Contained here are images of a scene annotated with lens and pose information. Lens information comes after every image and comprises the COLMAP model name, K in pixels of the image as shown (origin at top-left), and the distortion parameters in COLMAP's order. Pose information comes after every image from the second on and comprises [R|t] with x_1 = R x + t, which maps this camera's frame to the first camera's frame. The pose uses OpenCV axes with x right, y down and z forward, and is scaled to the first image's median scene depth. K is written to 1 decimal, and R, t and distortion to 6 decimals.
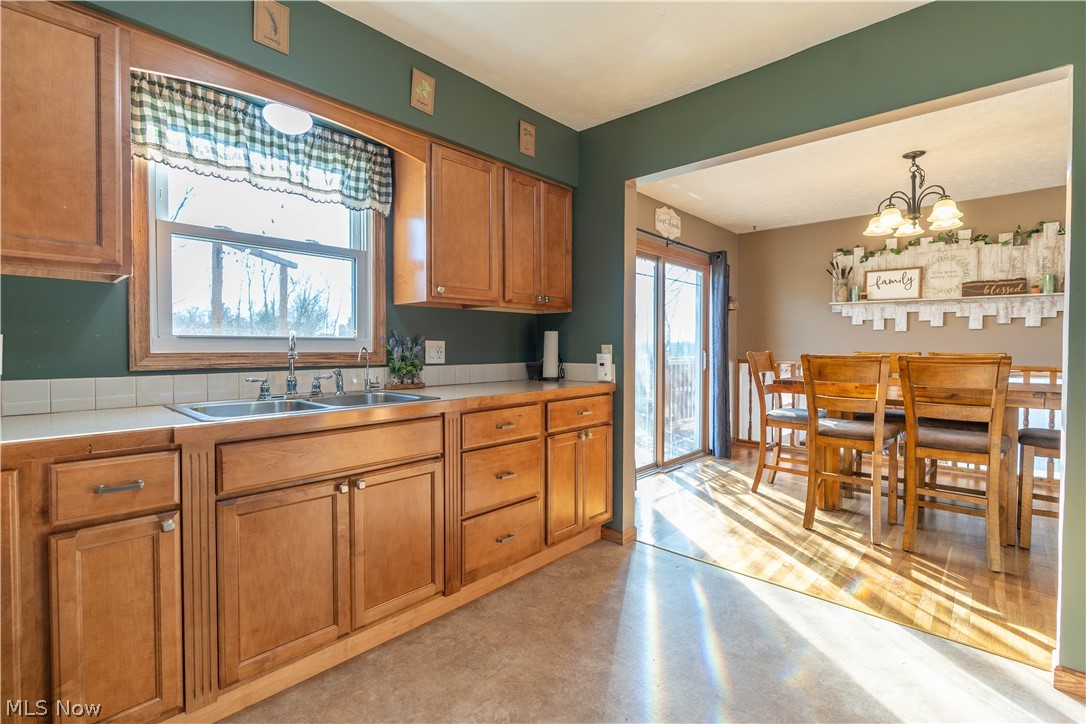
lens RADIAL K [[493.6, 0, 537.9], [0, 493.6, 357.3], [0, 0, 1]] dist [-0.001371, 0.000353]
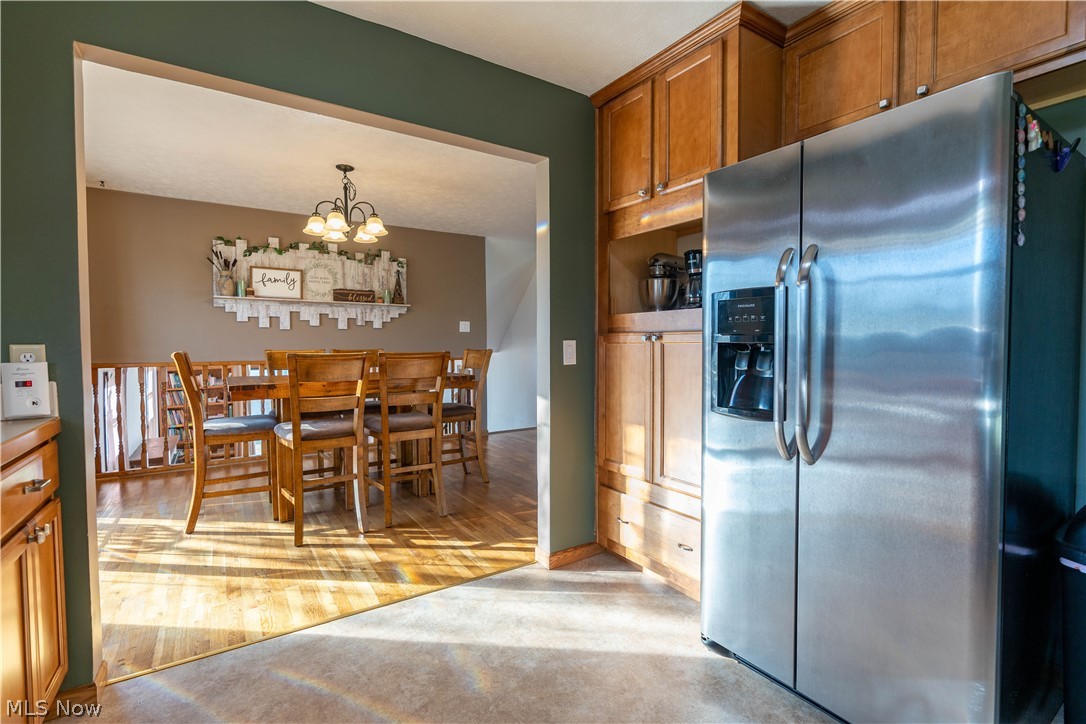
lens RADIAL K [[493.6, 0, 537.9], [0, 493.6, 357.3], [0, 0, 1]] dist [-0.001371, 0.000353]
pose [[0.240568, -0.031976, 0.970106, -0.207930], [0.026037, 0.999310, 0.026482, -0.011229], [-0.970283, 0.018888, 0.241234, 0.336190]]
